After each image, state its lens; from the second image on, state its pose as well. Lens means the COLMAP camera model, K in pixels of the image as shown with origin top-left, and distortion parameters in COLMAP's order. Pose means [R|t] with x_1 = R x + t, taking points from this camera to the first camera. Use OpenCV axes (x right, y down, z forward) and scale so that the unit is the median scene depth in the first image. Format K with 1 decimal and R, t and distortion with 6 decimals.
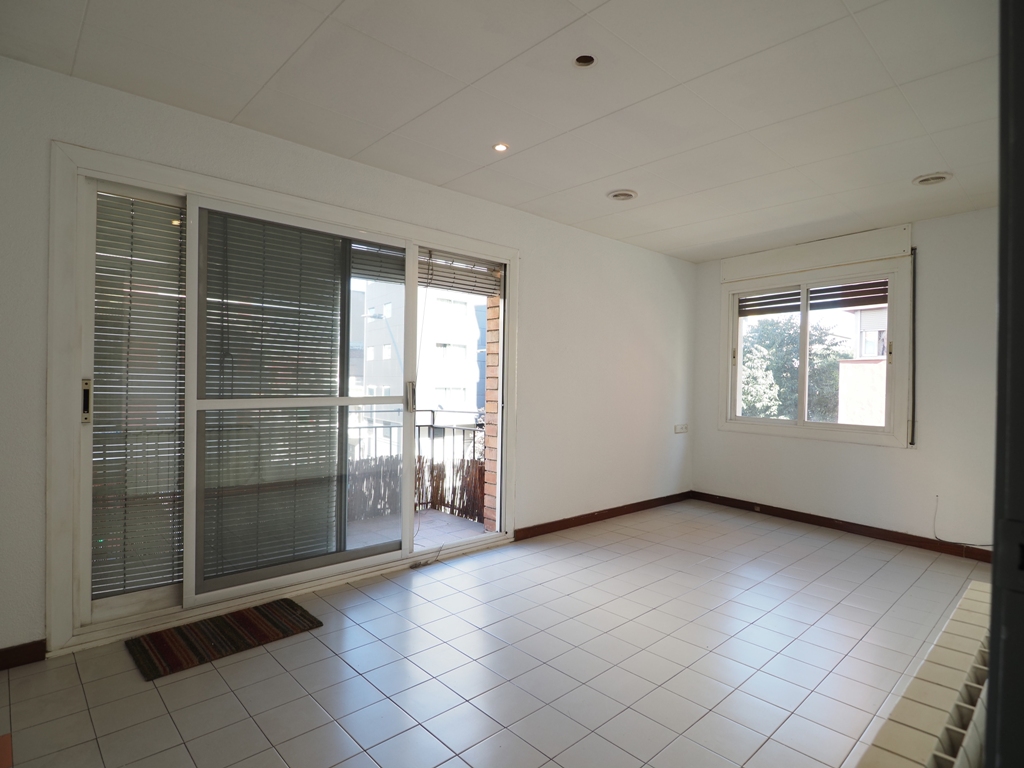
lens RADIAL K [[557.8, 0, 501.6], [0, 557.8, 389.8], [0, 0, 1]] dist [0.001348, -0.001060]
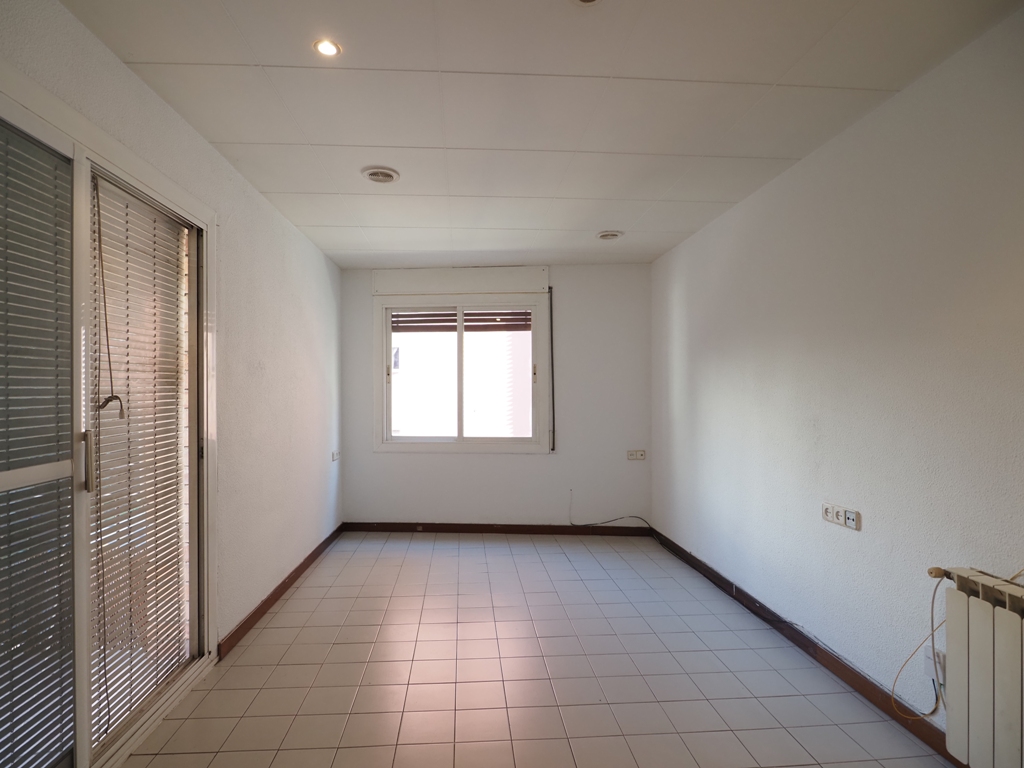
lens RADIAL K [[557.8, 0, 507.8], [0, 557.8, 390.7], [0, 0, 1]] dist [0.001348, -0.001060]
pose [[0.625827, -0.015885, 0.779800, -0.254031], [0.026902, 0.999637, -0.001226, -0.030505], [-0.779498, 0.021746, 0.626028, 0.313180]]
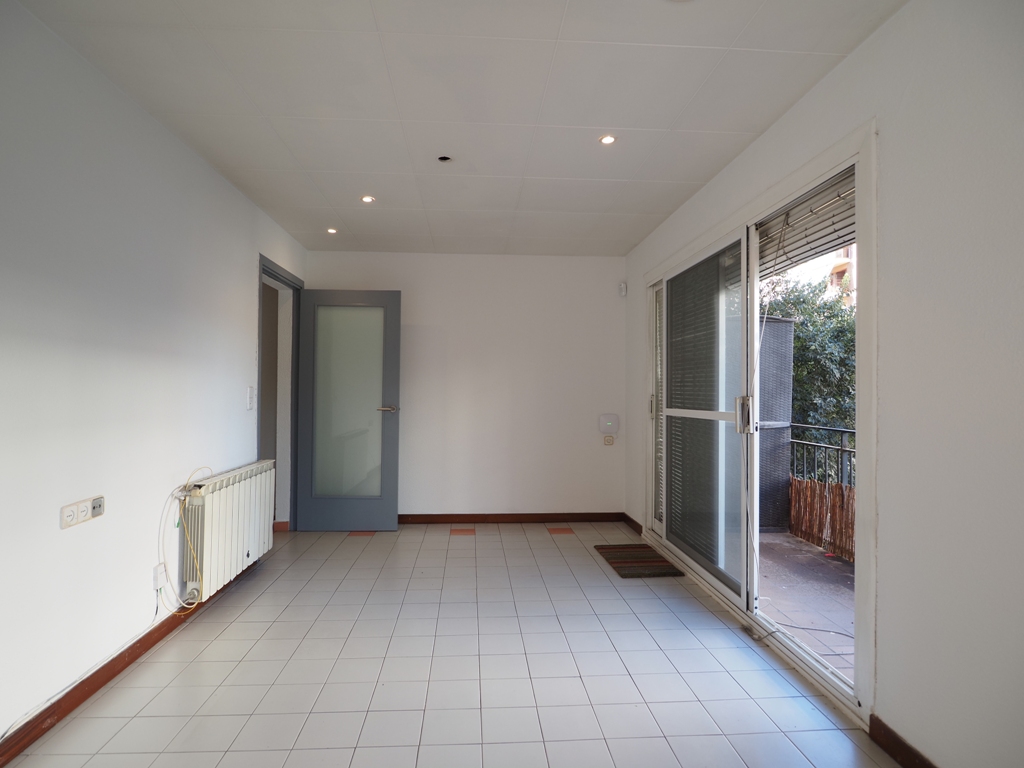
lens RADIAL K [[557.8, 0, 511.7], [0, 557.8, 381.4], [0, 0, 1]] dist [0.001348, -0.001060]
pose [[-0.623522, -0.030919, -0.781194, 0.558457], [-0.024244, 0.999502, -0.020209, -0.008751], [0.781430, 0.006338, -0.623961, 1.007458]]
